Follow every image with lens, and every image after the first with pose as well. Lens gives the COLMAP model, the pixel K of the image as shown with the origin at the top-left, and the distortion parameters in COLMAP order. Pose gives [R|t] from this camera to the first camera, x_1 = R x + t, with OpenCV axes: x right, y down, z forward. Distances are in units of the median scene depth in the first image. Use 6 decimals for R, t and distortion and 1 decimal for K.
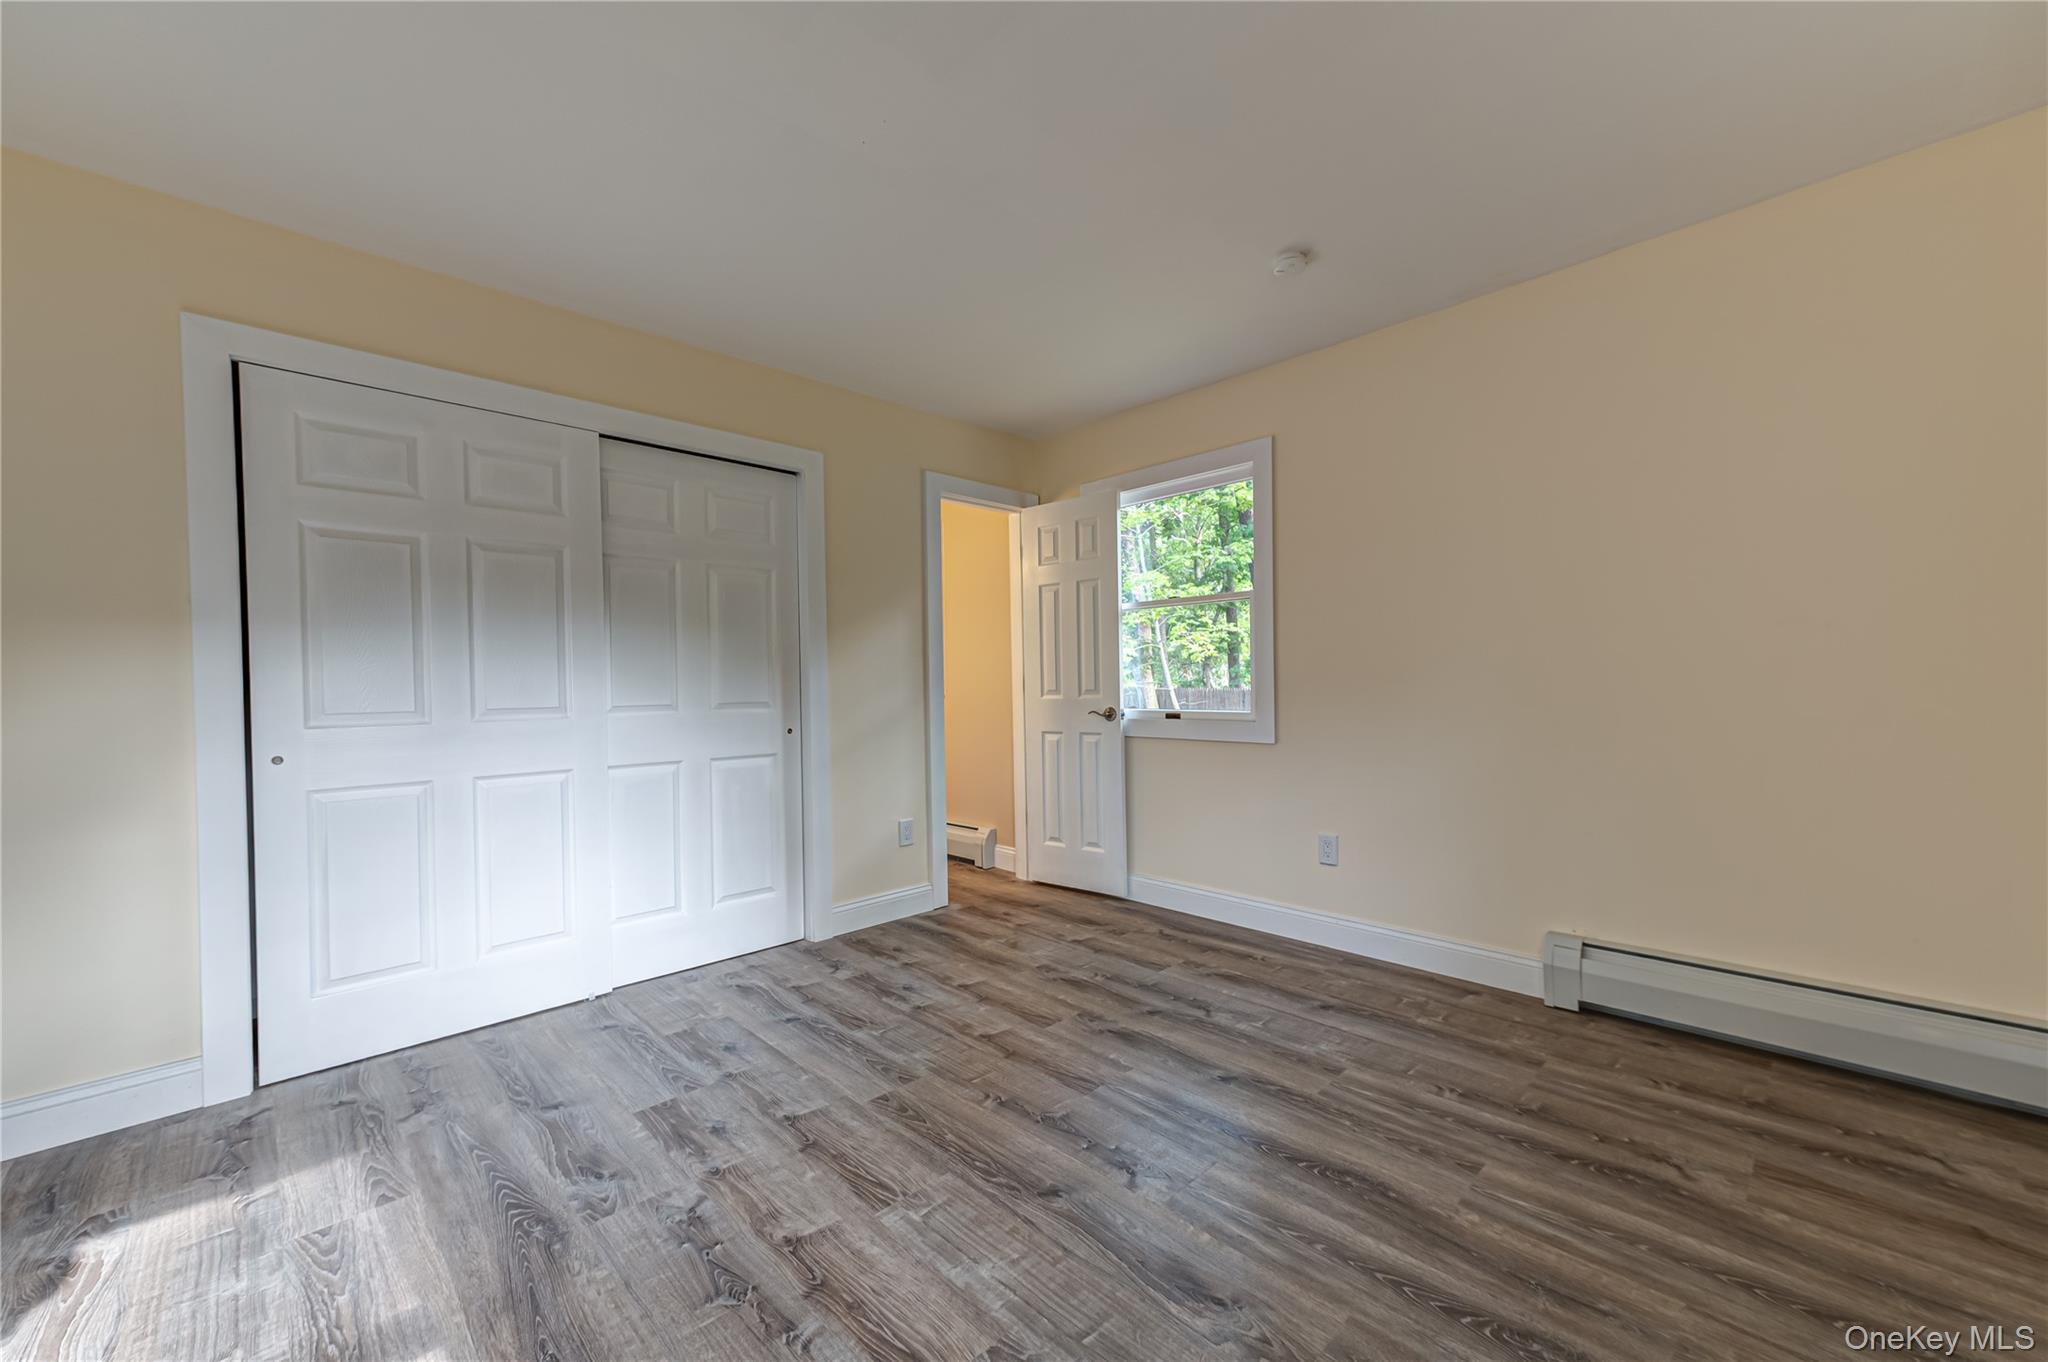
lens RADIAL K [[797.2, 0, 1018.8], [0, 797.2, 692.1], [0, 0, 1]] dist [0.017672, 0.000045]
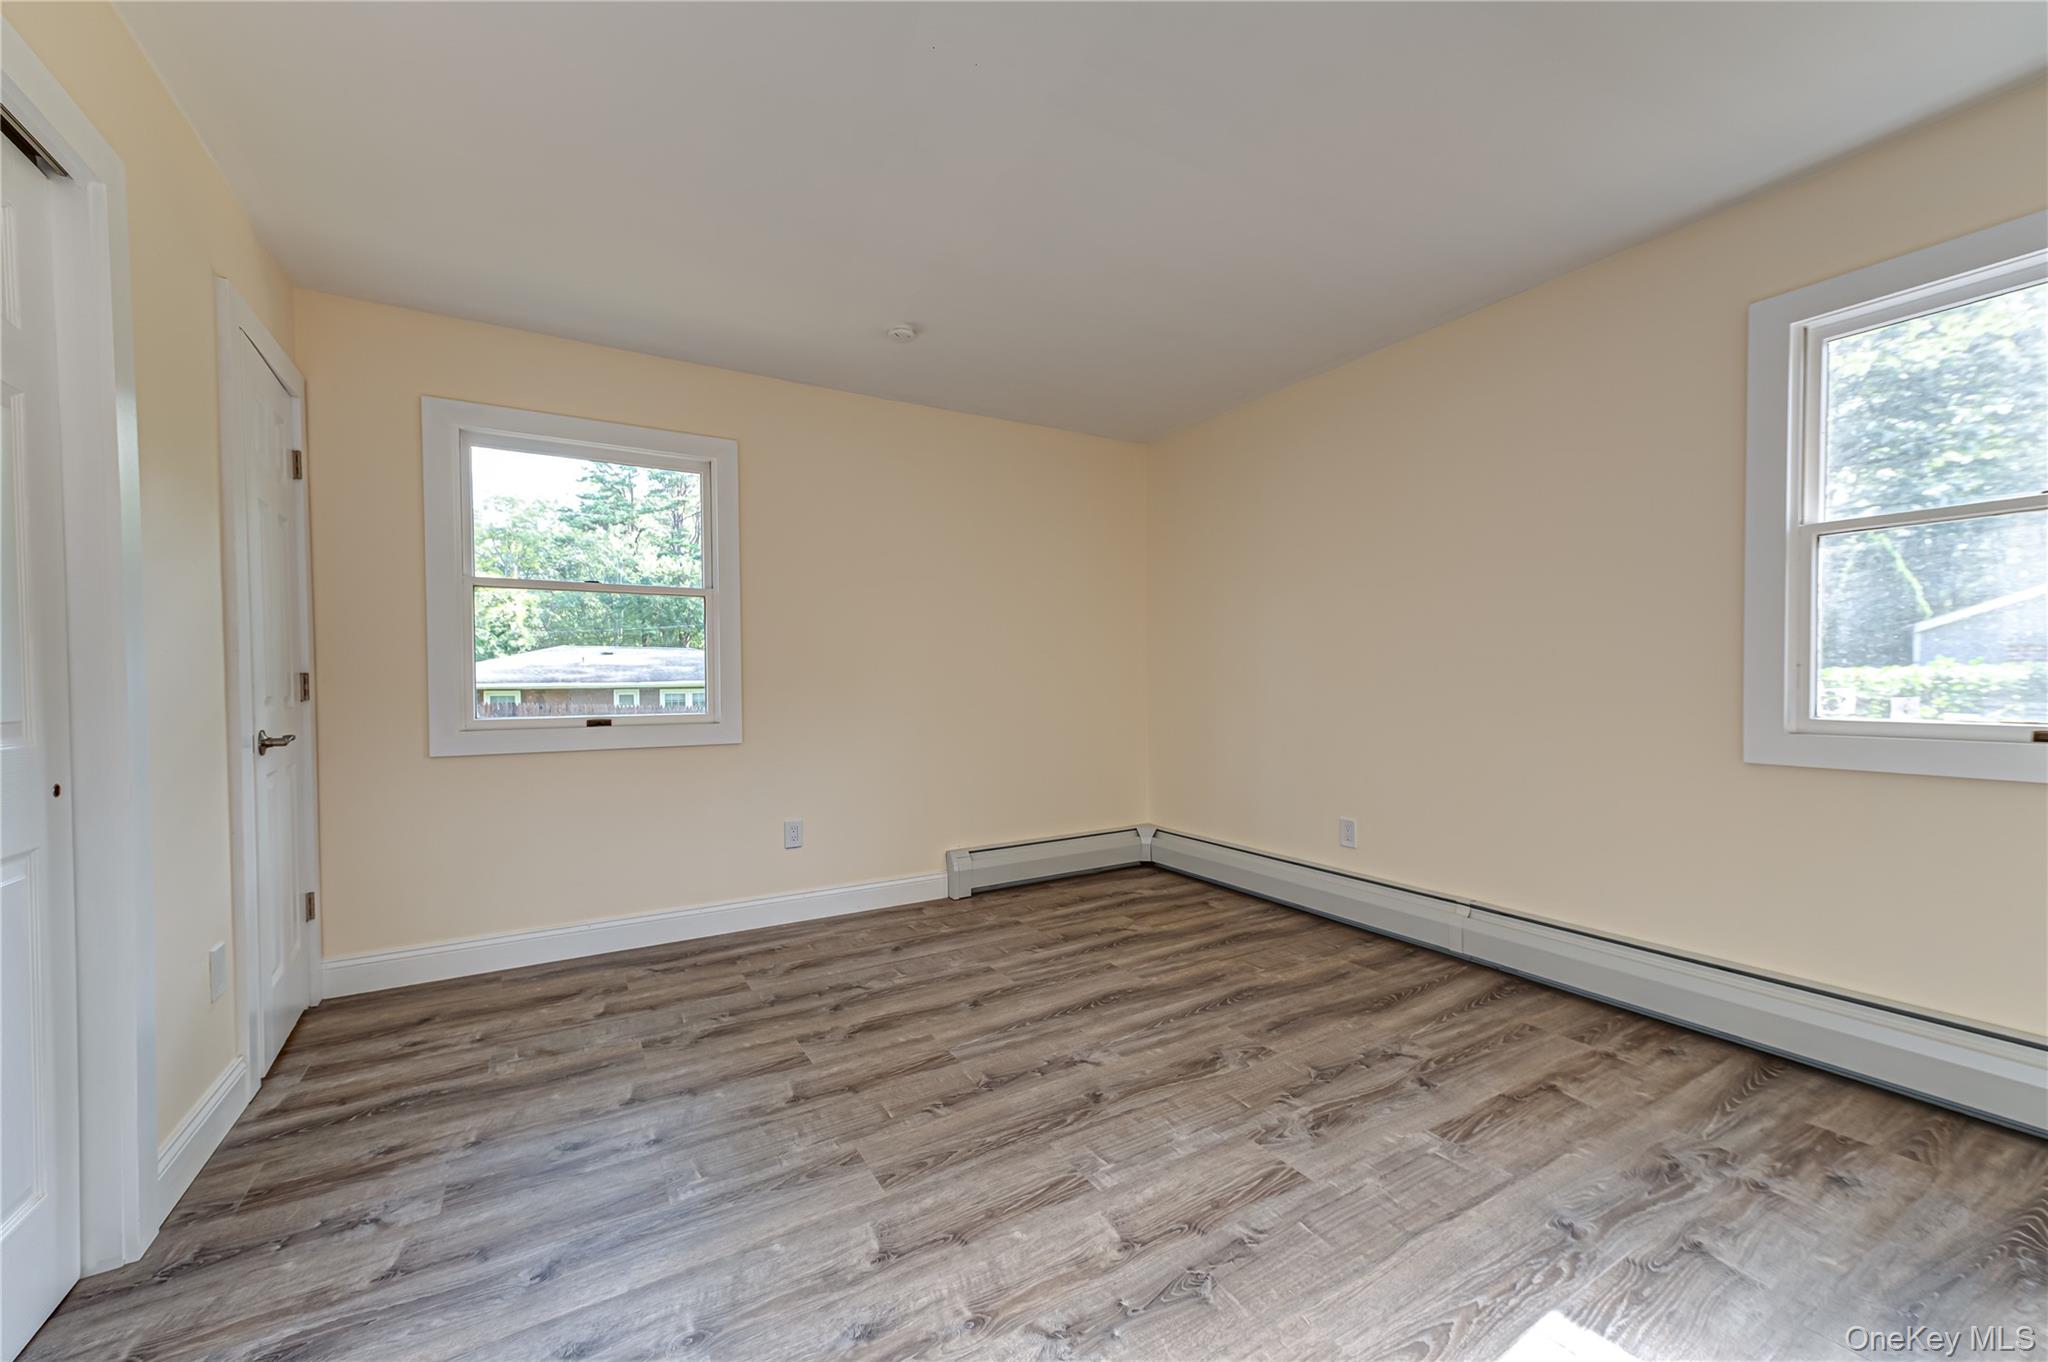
lens RADIAL K [[797.2, 0, 1018.8], [0, 797.2, 692.1], [0, 0, 1]] dist [0.017672, 0.000045]
pose [[0.231727, -0.002330, 0.972778, -0.812526], [0.016617, 0.999861, -0.001563, 0.009389], [-0.972639, 0.016527, 0.231734, 0.577116]]
